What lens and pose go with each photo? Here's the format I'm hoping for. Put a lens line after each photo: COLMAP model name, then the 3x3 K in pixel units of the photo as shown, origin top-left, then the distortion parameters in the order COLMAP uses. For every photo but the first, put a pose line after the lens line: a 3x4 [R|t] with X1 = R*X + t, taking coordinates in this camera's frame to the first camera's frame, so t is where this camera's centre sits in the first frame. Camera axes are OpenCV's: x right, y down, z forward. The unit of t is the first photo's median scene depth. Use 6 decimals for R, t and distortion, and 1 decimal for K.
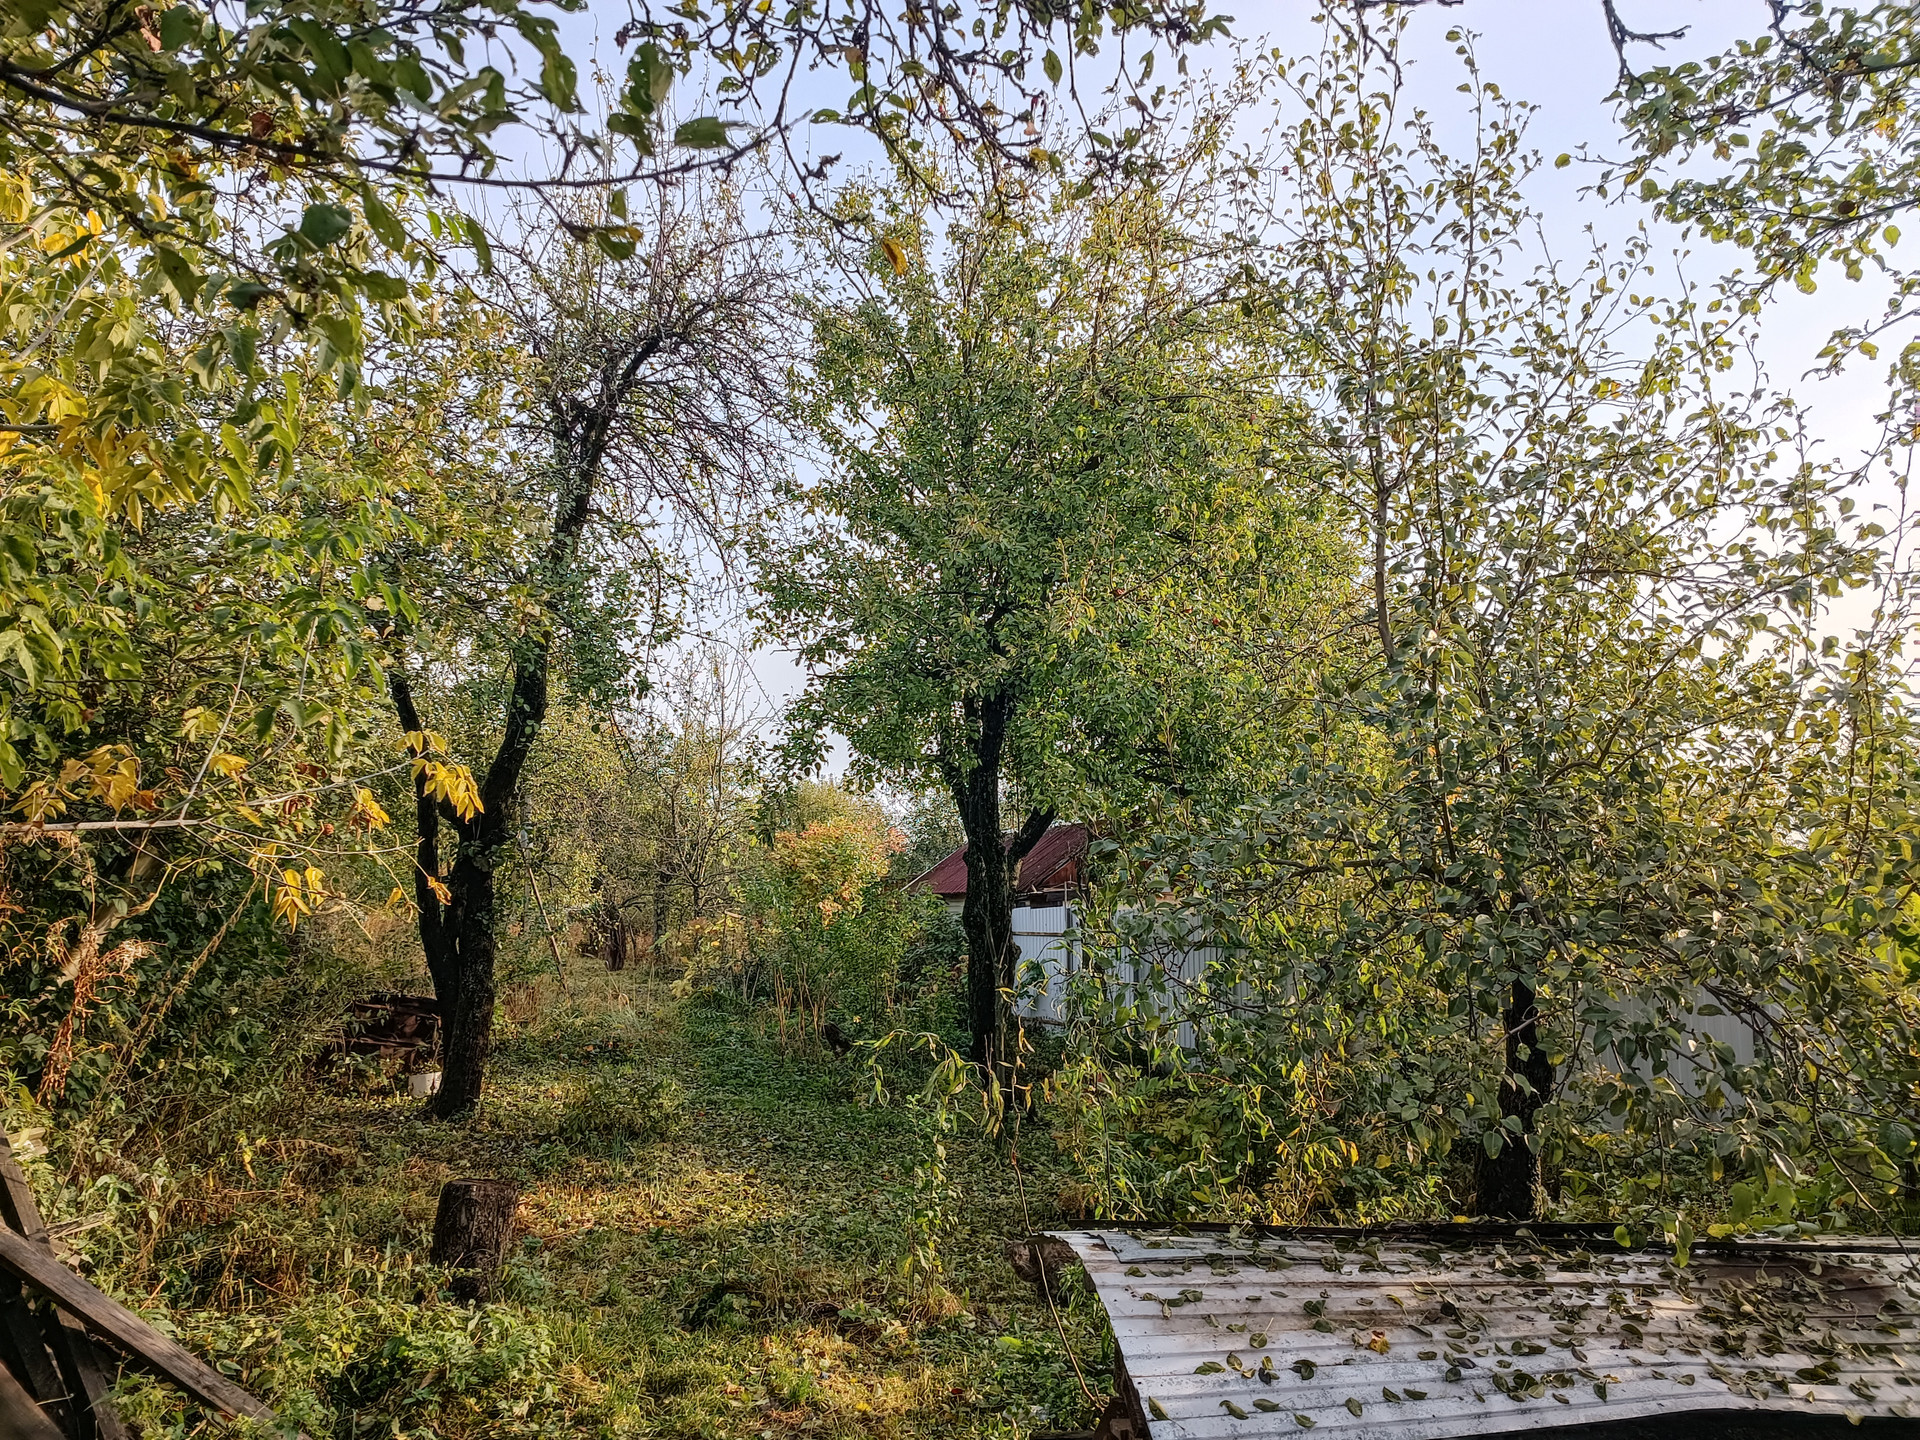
lens RADIAL K [[1418.2, 0, 969.4], [0, 1418.2, 721.4], [0, 0, 1]] dist [0.041778, -0.031857]
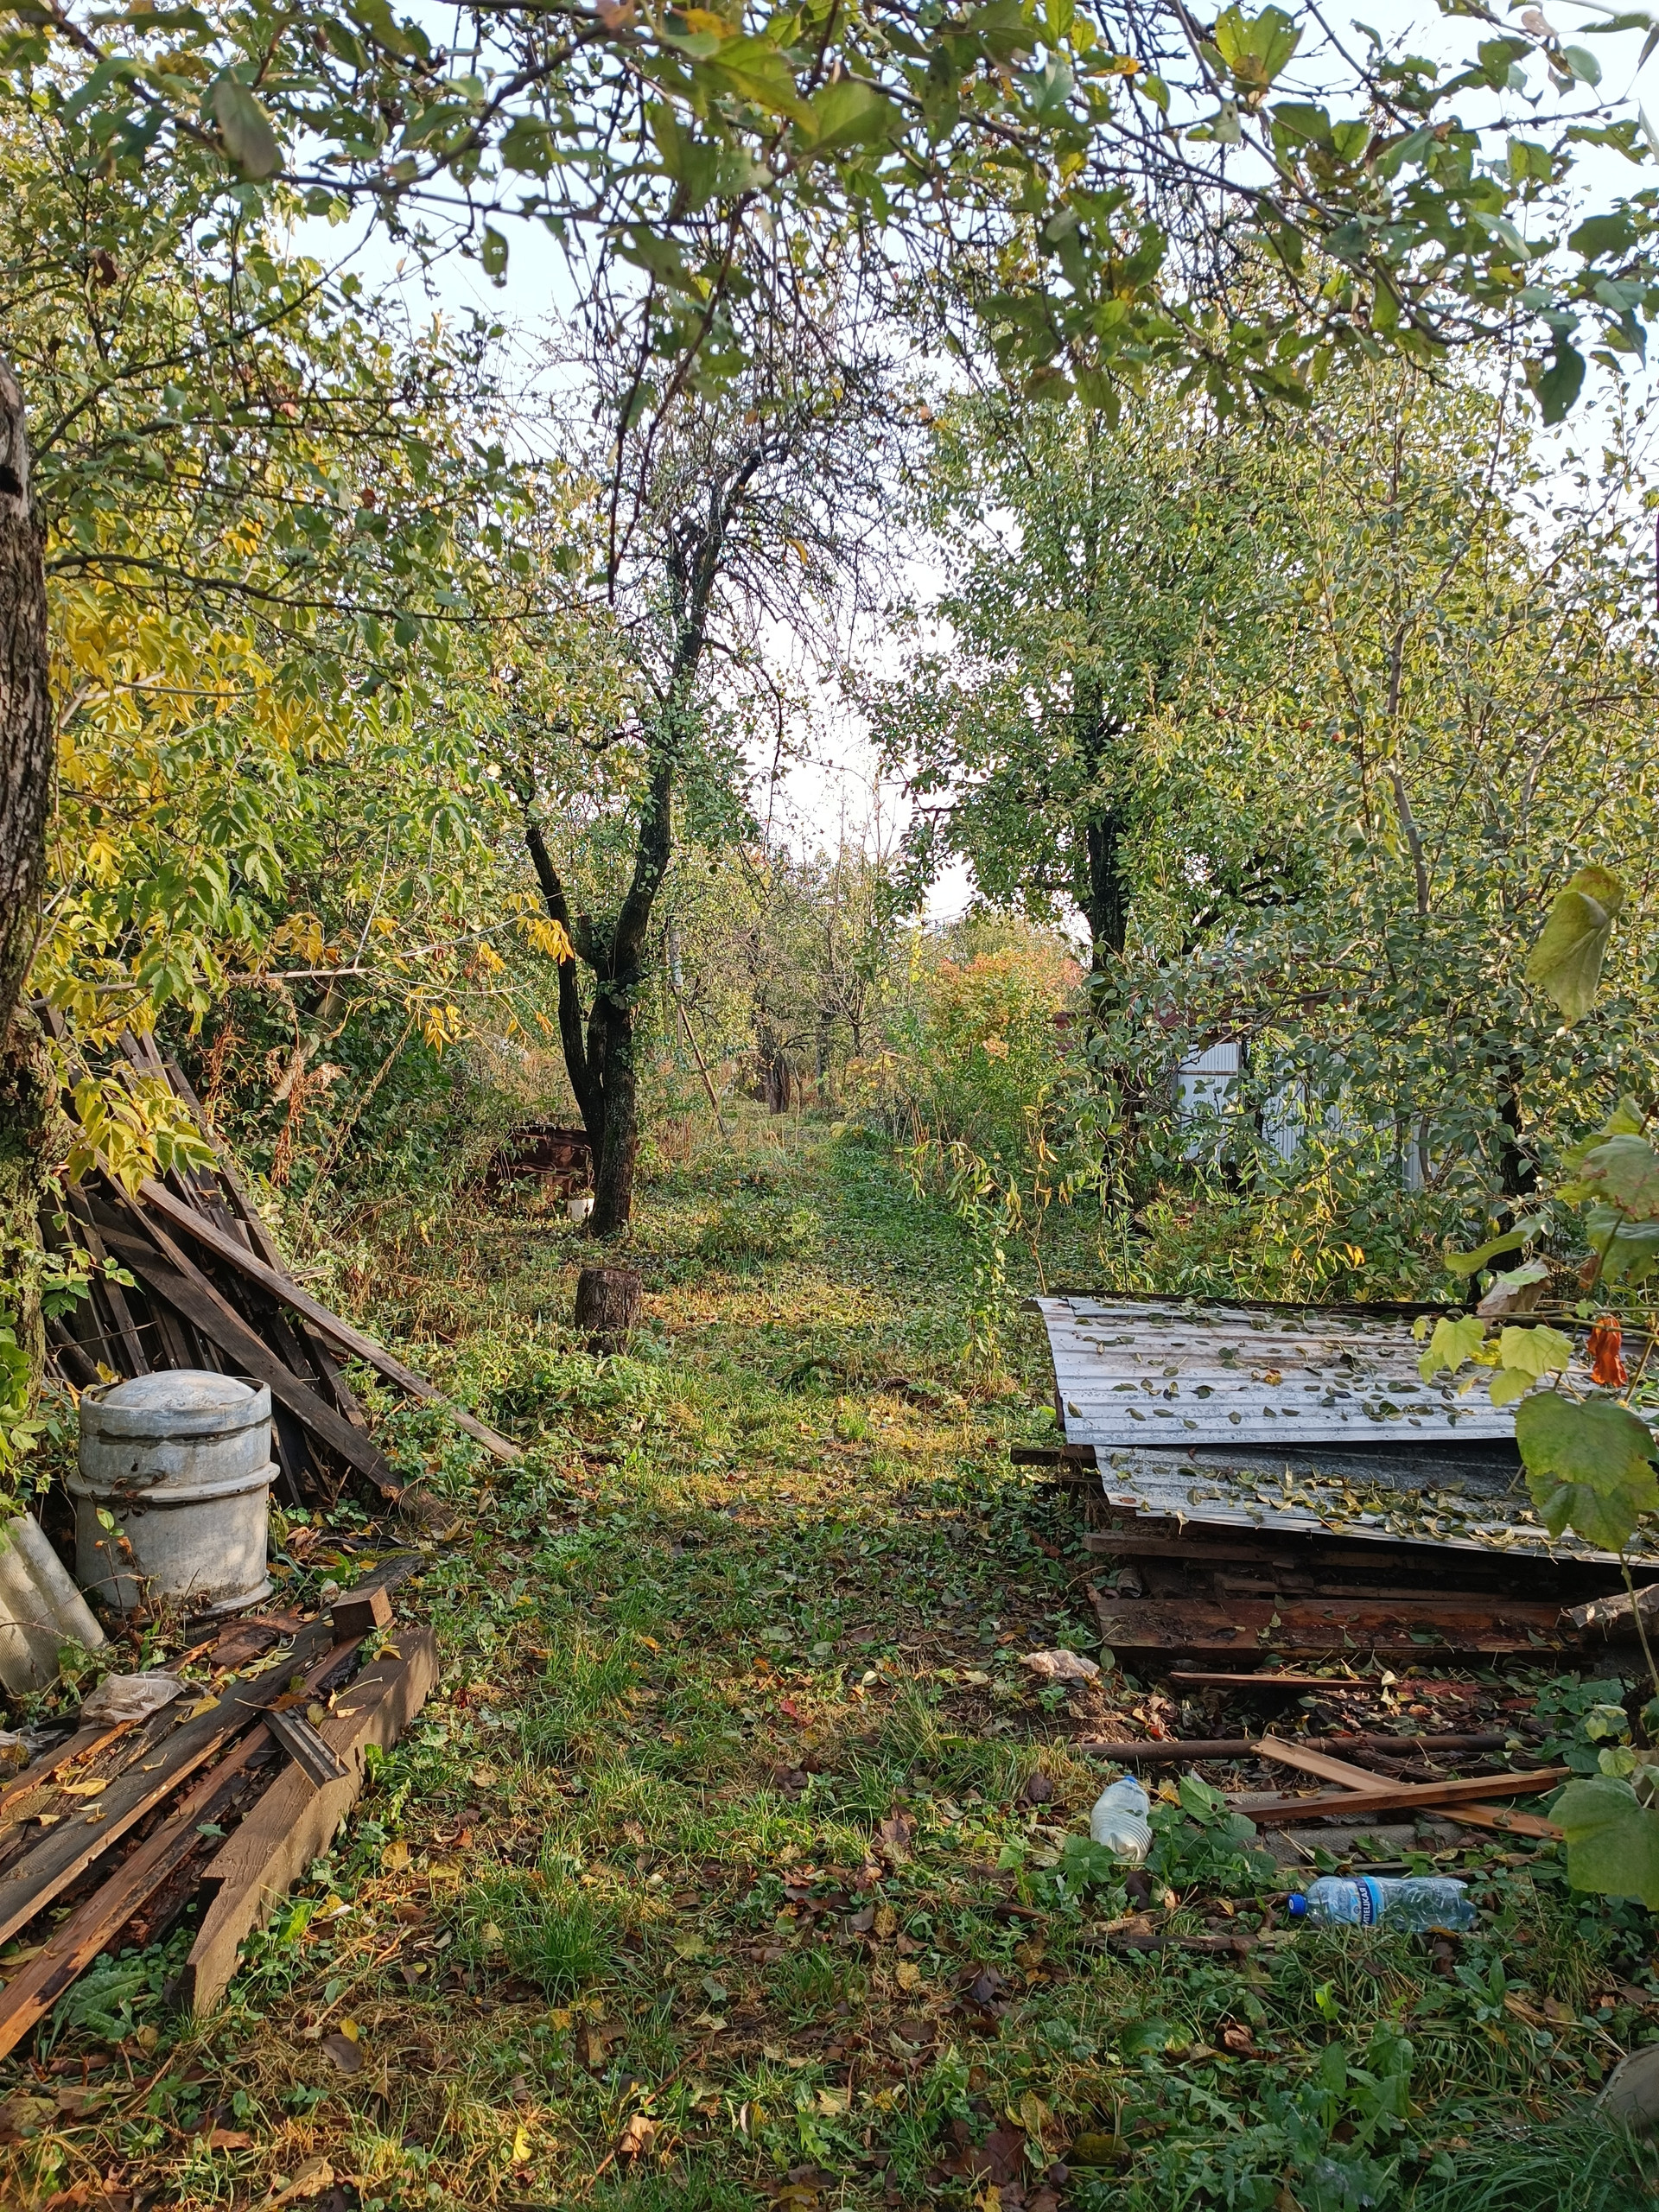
lens RADIAL K [[1633.9, 0, 826.8], [0, 1633.9, 1106.3], [0, 0, 1]] dist [0.041778, -0.031857]
pose [[0.975610, 0.003236, -0.219489, 0.129772], [0.032970, 0.986389, 0.161087, -0.022522], [0.217023, -0.164395, 0.962224, -0.241115]]
